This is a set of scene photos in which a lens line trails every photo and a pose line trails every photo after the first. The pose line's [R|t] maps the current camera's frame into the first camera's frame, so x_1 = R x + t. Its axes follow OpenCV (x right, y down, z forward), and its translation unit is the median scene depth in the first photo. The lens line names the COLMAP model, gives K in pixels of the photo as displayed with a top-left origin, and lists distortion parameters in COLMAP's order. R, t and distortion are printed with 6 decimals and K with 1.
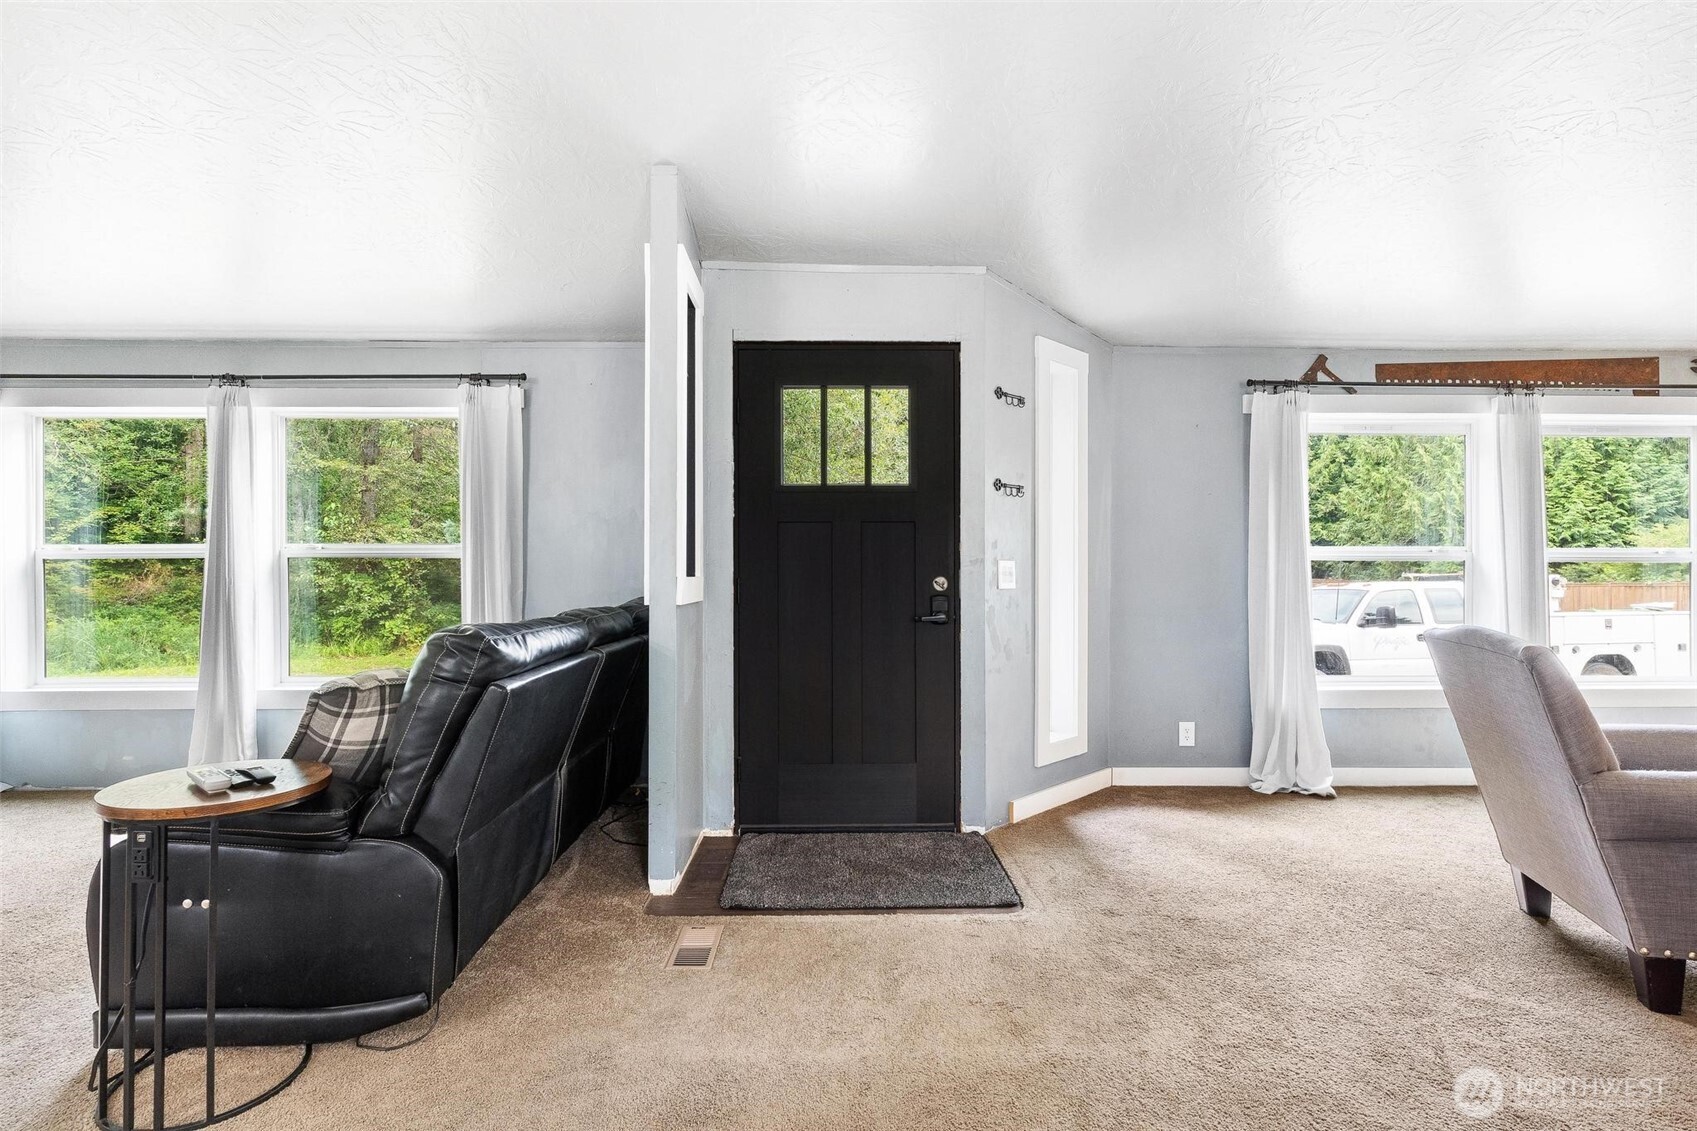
lens RADIAL K [[816.1, 0, 853.7], [0, 816.1, 566.4], [0, 0, 1]] dist [0.002781, -0.001538]
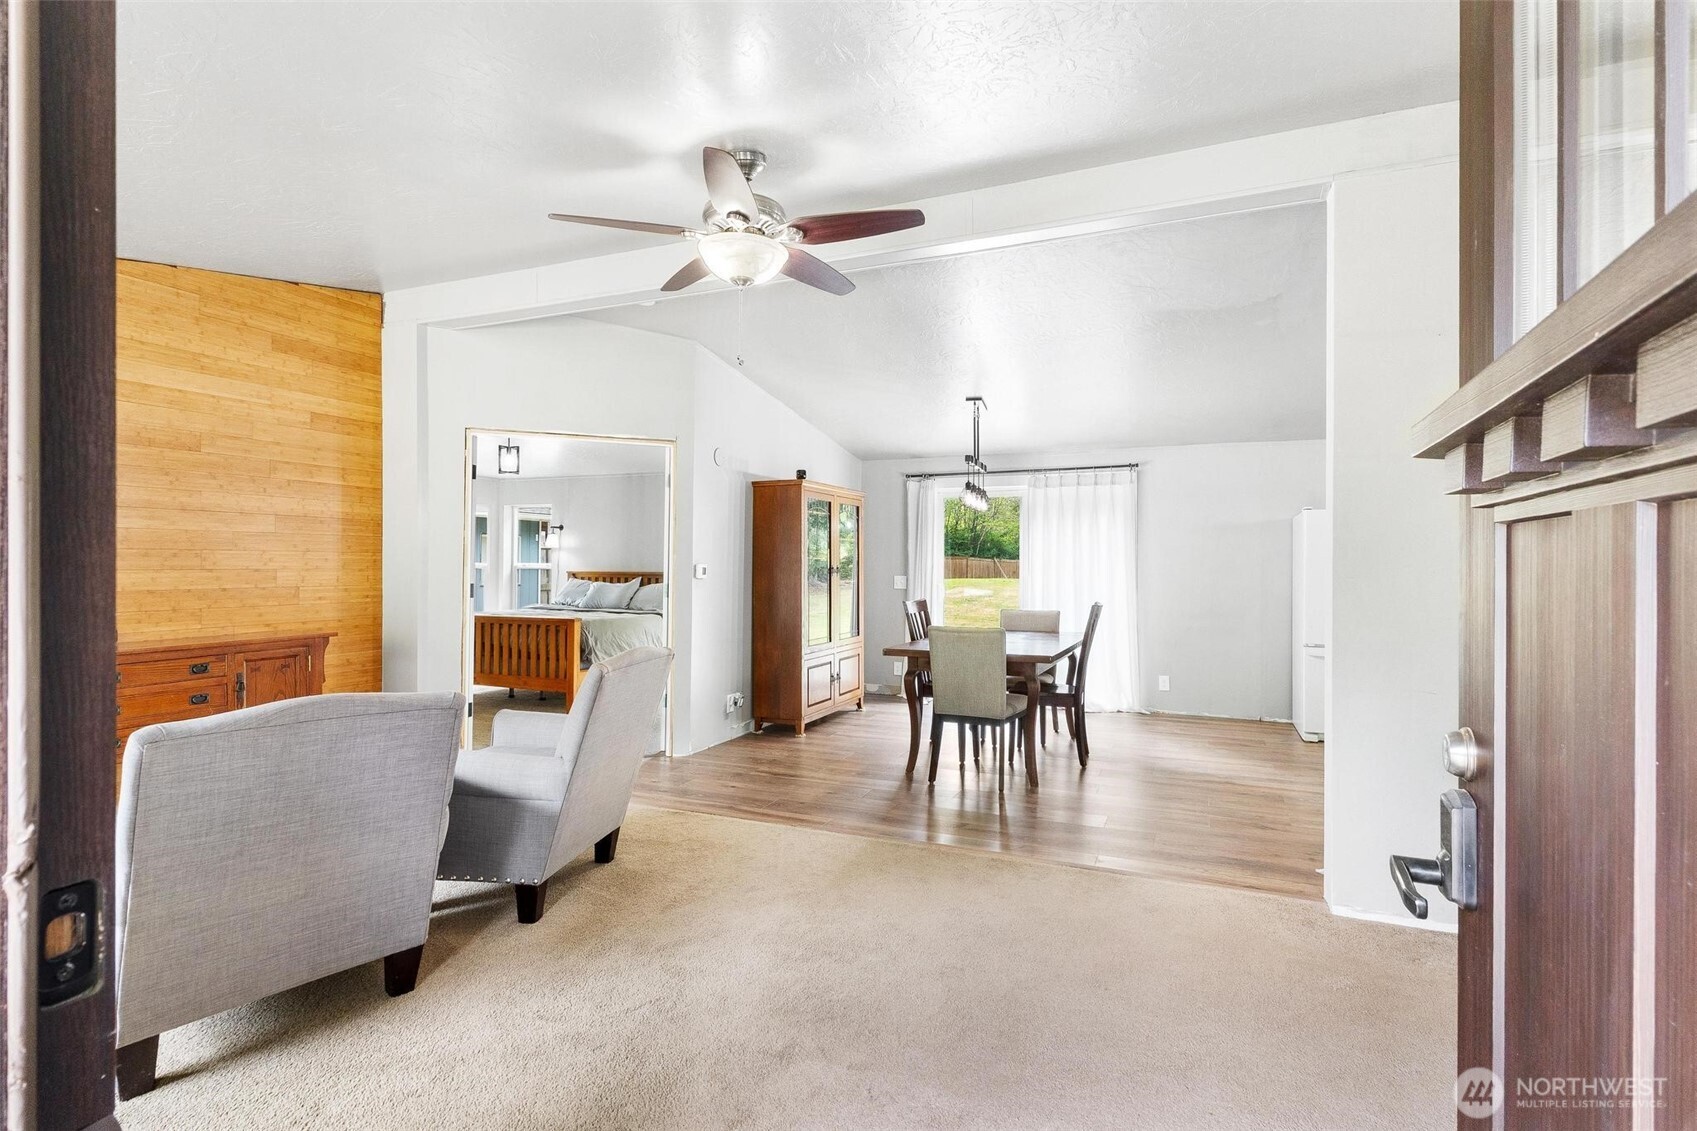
lens RADIAL K [[816.1, 0, 846.7], [0, 816.1, 559.0], [0, 0, 1]] dist [0.002781, -0.001538]
pose [[-0.913428, -0.000296, 0.407001, -0.046413], [-0.002072, 0.999990, -0.003924, -0.044274], [-0.406996, -0.004427, -0.913419, 1.068571]]
